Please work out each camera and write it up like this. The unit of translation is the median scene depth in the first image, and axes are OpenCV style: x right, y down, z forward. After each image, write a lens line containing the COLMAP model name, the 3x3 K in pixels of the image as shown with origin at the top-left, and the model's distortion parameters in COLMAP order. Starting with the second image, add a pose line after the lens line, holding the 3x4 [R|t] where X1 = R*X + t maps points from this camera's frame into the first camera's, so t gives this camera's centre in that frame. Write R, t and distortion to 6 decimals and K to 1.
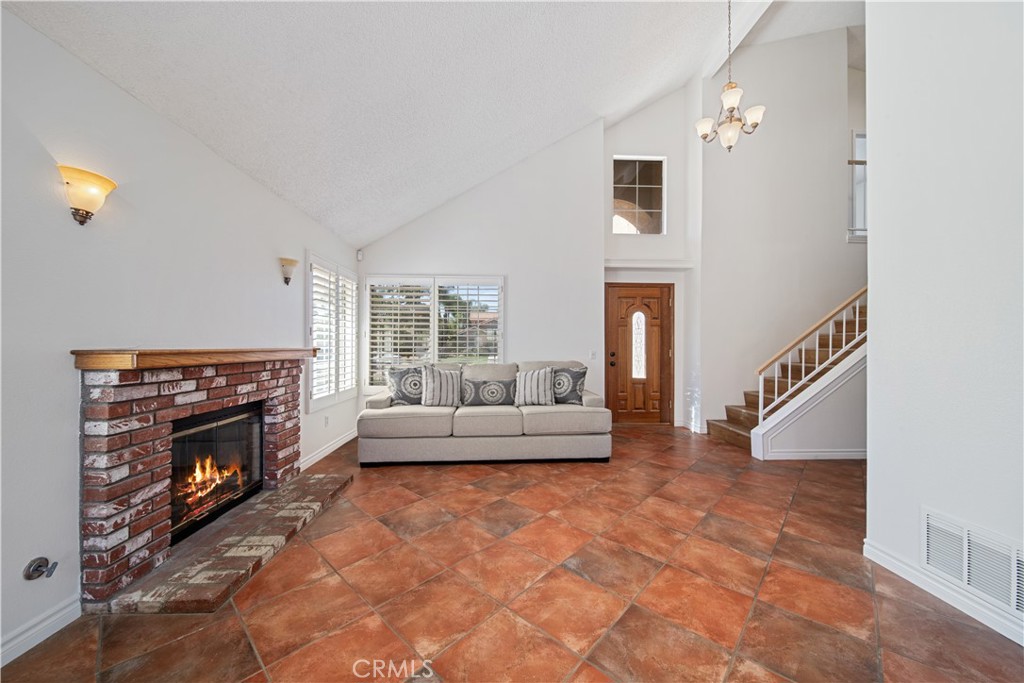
lens RADIAL K [[364.1, 0, 510.9], [0, 364.1, 344.5], [0, 0, 1]] dist [-0.000762, -0.000790]
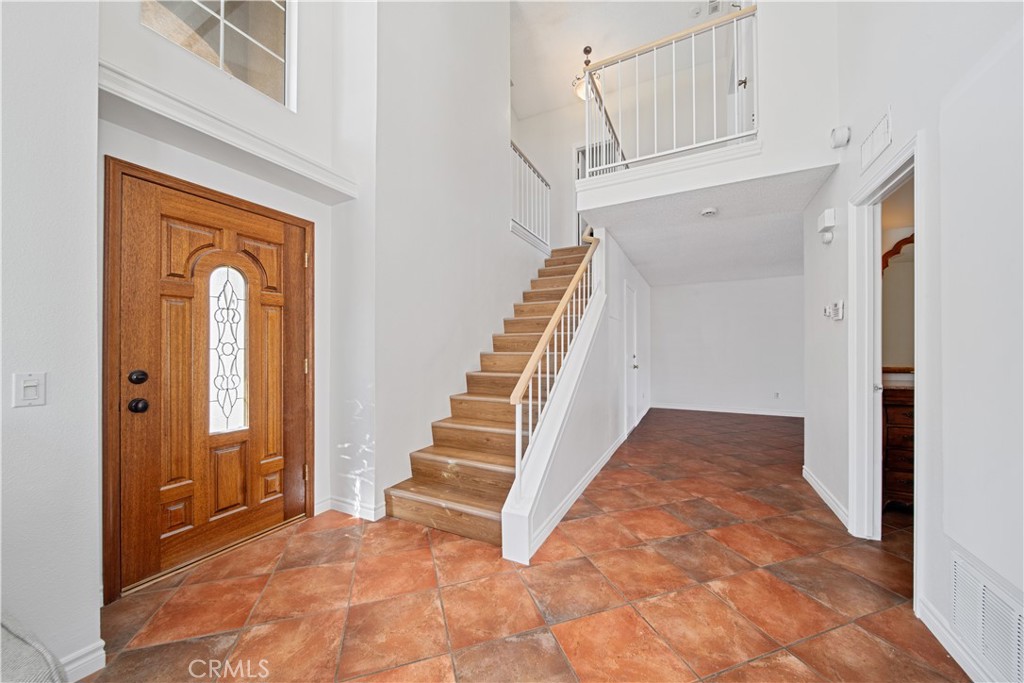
lens RADIAL K [[364.1, 0, 521.1], [0, 364.1, 344.7], [0, 0, 1]] dist [-0.000762, -0.000790]
pose [[0.475123, 0.002477, 0.879916, 0.297197], [0.003332, 0.999984, -0.004614, -0.001787], [-0.879913, 0.005124, 0.475107, 1.030476]]
